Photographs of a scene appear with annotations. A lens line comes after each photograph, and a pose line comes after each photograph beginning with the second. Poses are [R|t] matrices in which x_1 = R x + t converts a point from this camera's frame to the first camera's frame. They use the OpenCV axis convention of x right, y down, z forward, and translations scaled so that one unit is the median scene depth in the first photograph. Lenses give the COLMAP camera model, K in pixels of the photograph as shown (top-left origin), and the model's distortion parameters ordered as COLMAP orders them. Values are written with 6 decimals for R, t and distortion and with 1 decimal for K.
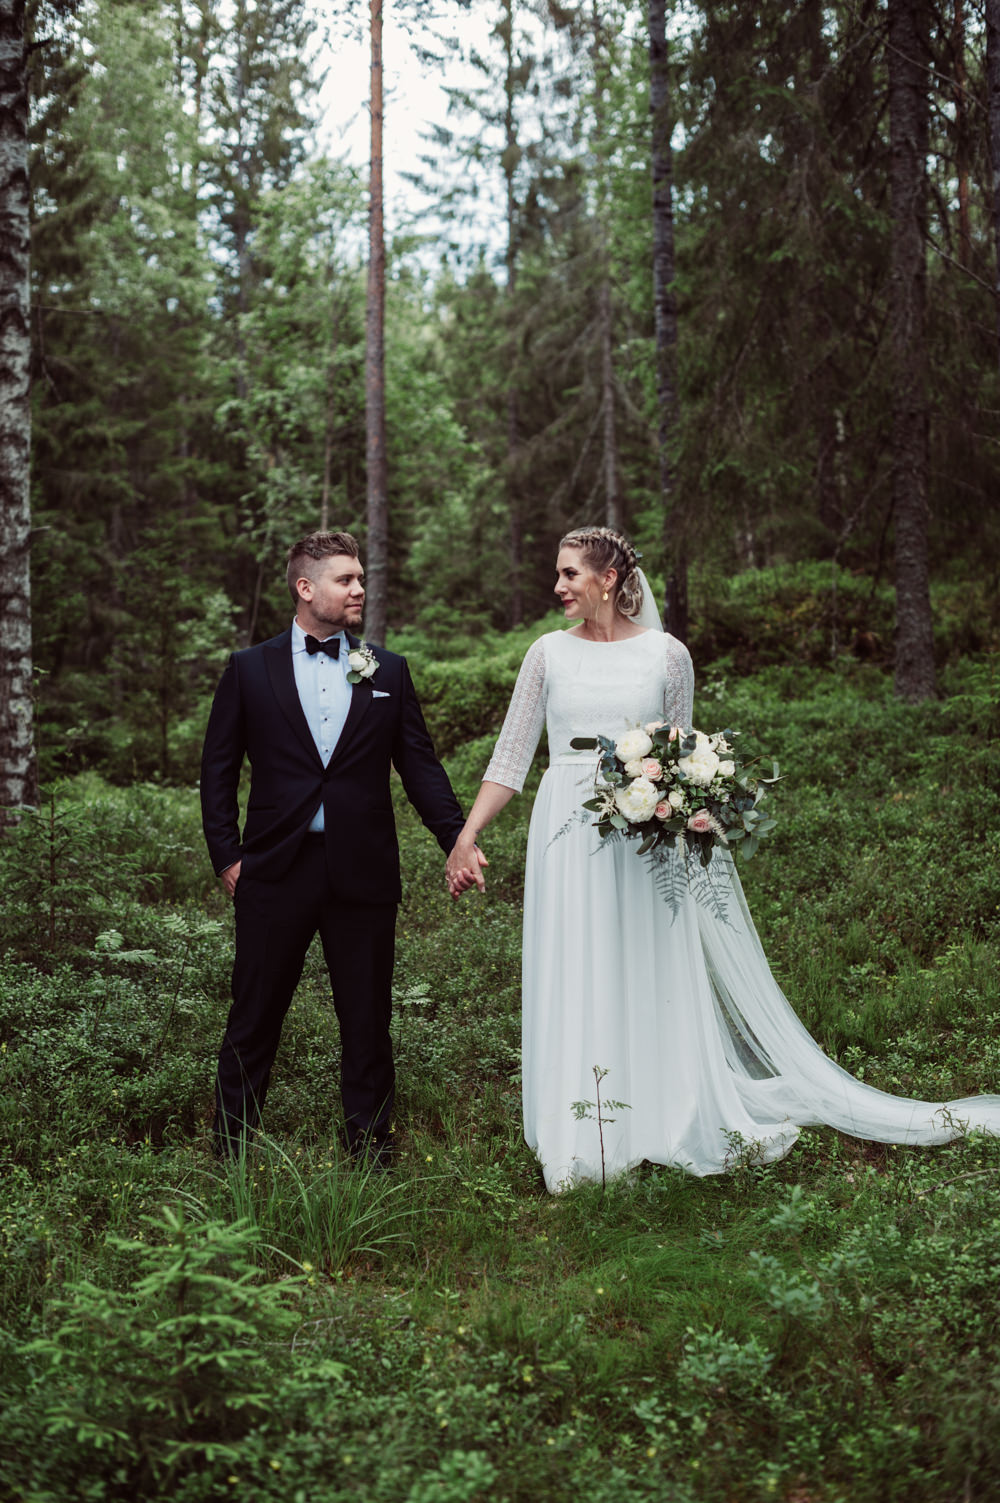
lens RADIAL K [[2183.0, 0, 500.0], [0, 2183.0, 751.5], [0, 0, 1]] dist [-0.106421, 0.094477]
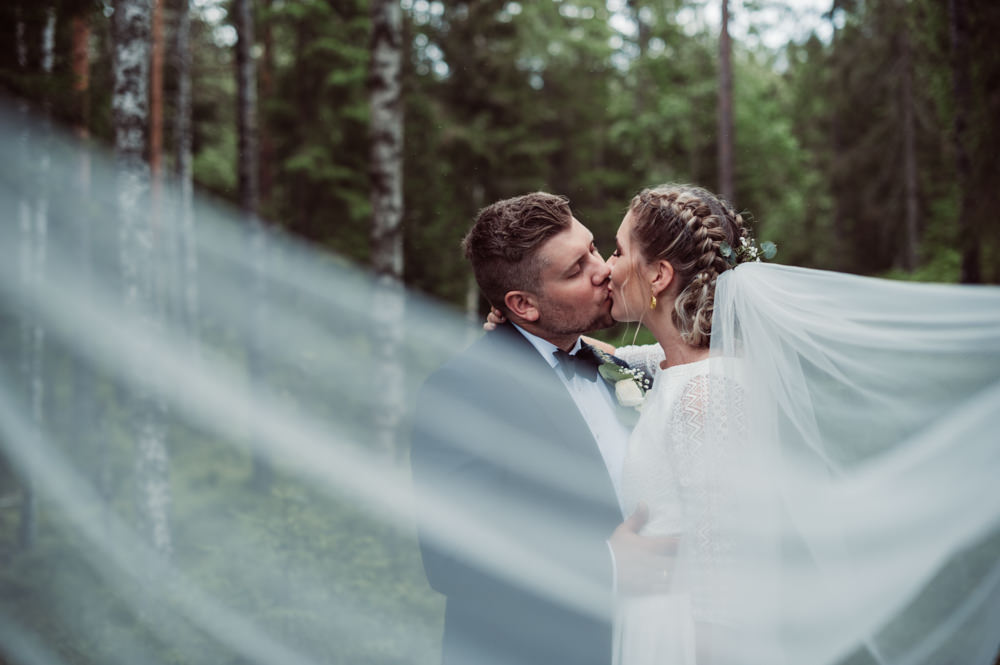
lens RADIAL K [[1452.4, 0, 500.0], [0, 1452.4, 332.5], [0, 0, 1]] dist [-0.106421, 0.094477]
pose [[0.974643, -0.000996, -0.223763, 0.003770], [-0.004870, 0.999659, -0.025662, -0.008412], [0.223712, 0.026101, 0.974306, 0.107274]]
